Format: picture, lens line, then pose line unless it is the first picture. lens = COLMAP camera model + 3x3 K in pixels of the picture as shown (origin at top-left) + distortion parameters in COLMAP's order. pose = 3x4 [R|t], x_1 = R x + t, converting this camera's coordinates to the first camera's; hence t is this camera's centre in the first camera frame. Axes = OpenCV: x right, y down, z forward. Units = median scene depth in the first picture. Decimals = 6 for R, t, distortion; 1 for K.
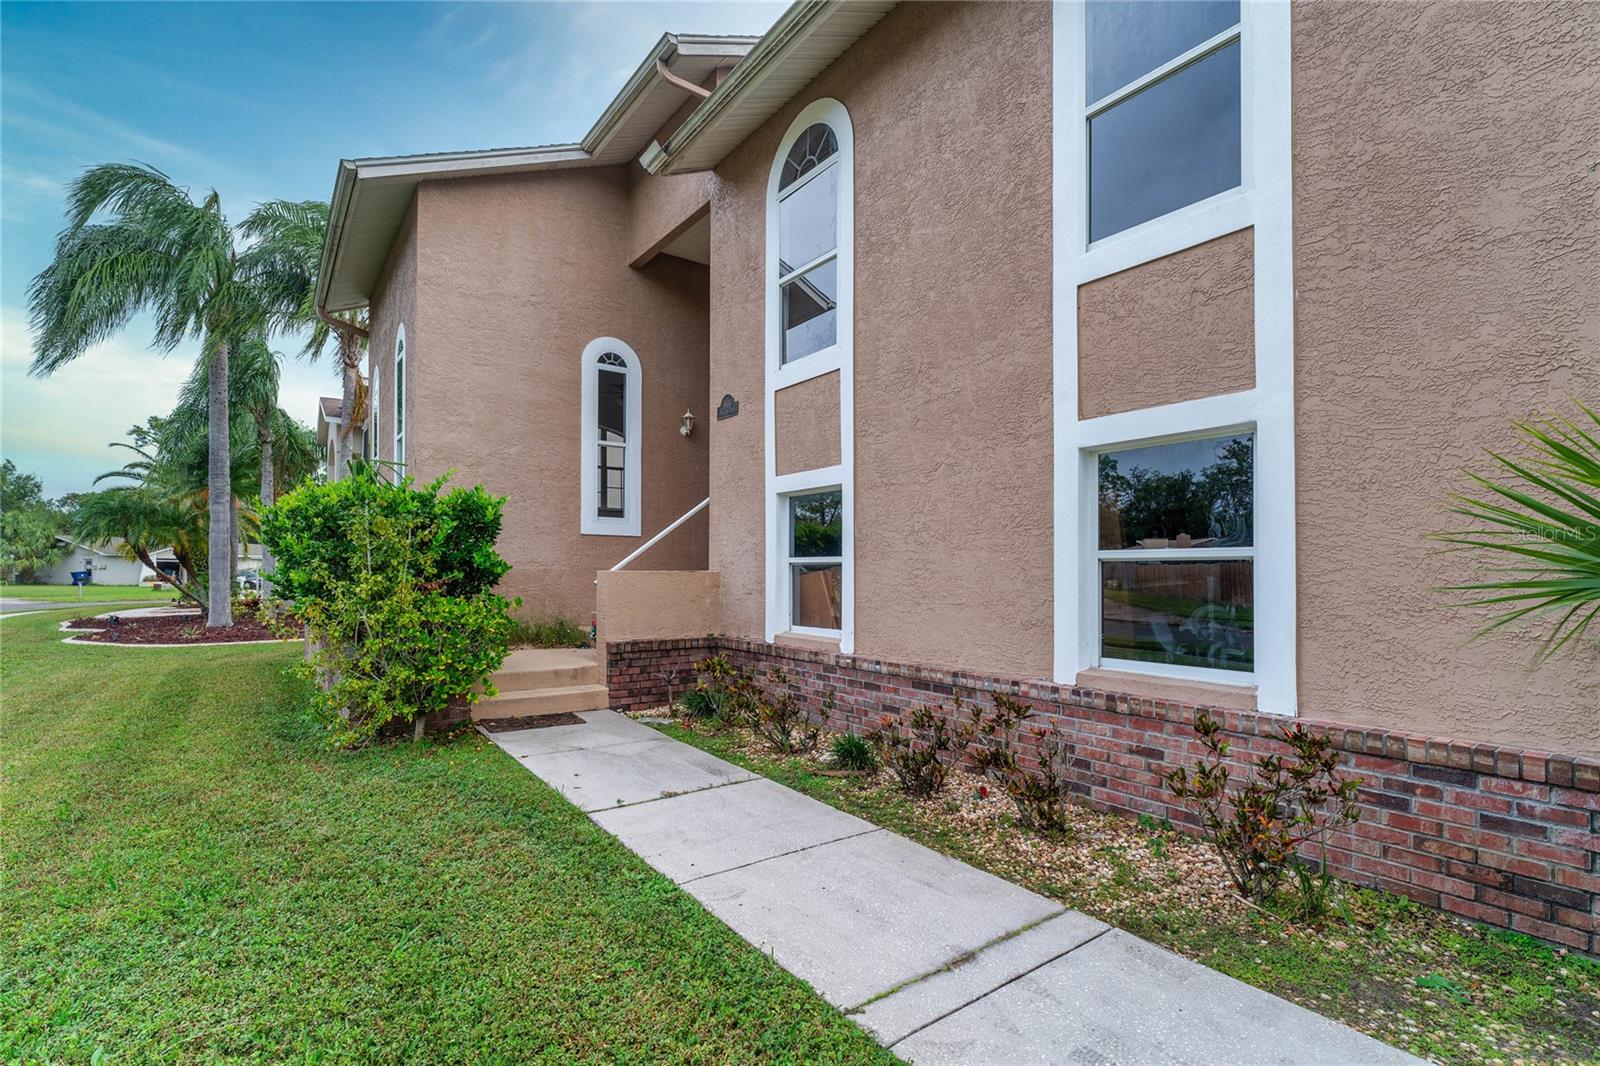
lens RADIAL K [[726.0, 0, 803.9], [0, 726.0, 567.3], [0, 0, 1]] dist [0.000261, 0.000190]
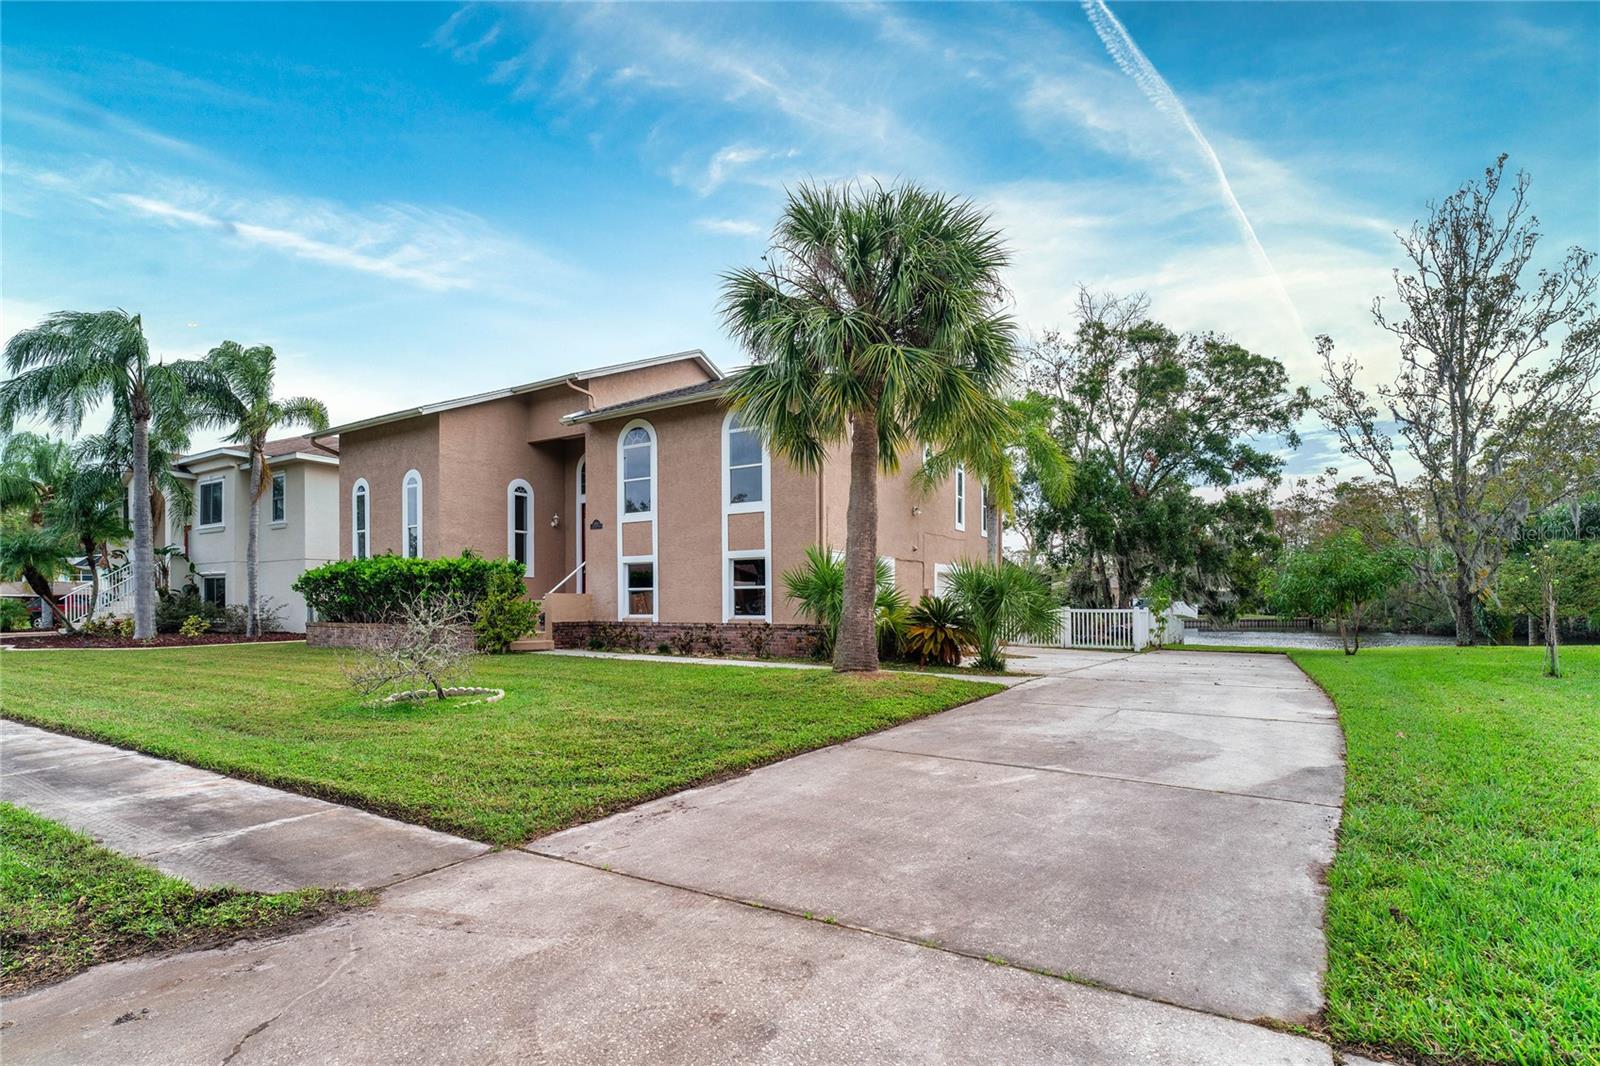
lens RADIAL K [[726.2, 0, 797.0], [0, 726.2, 610.1], [0, 0, 1]] dist [-0.000041, -0.000008]
pose [[0.927295, -0.008368, 0.374237, -0.486481], [0.002390, 0.999862, 0.016435, 0.026271], [-0.374323, -0.014346, 0.927187, -1.825467]]
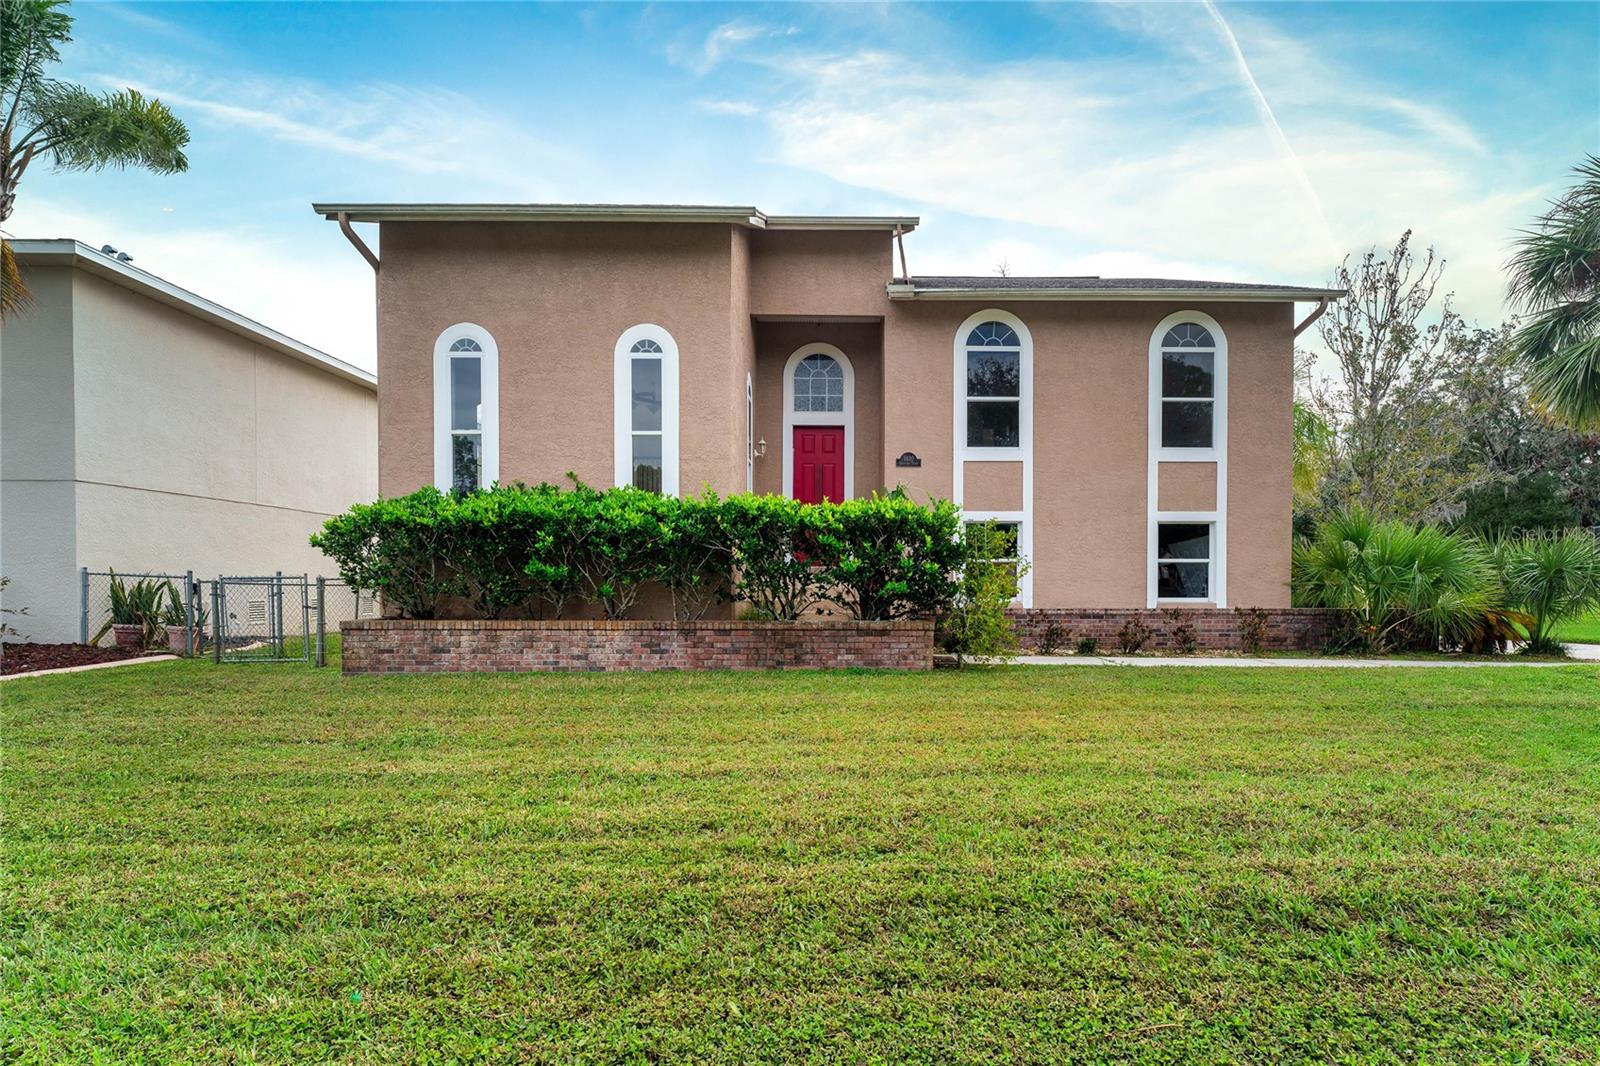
lens RADIAL K [[751.0, 0, 801.7], [0, 751.0, 589.9], [0, 0, 1]] dist [0.001049, 0.000100]
pose [[0.589781, -0.015199, 0.807420, -1.934025], [-0.005649, 0.999721, 0.022946, 0.025781], [-0.807543, -0.018094, 0.589531, 0.292265]]
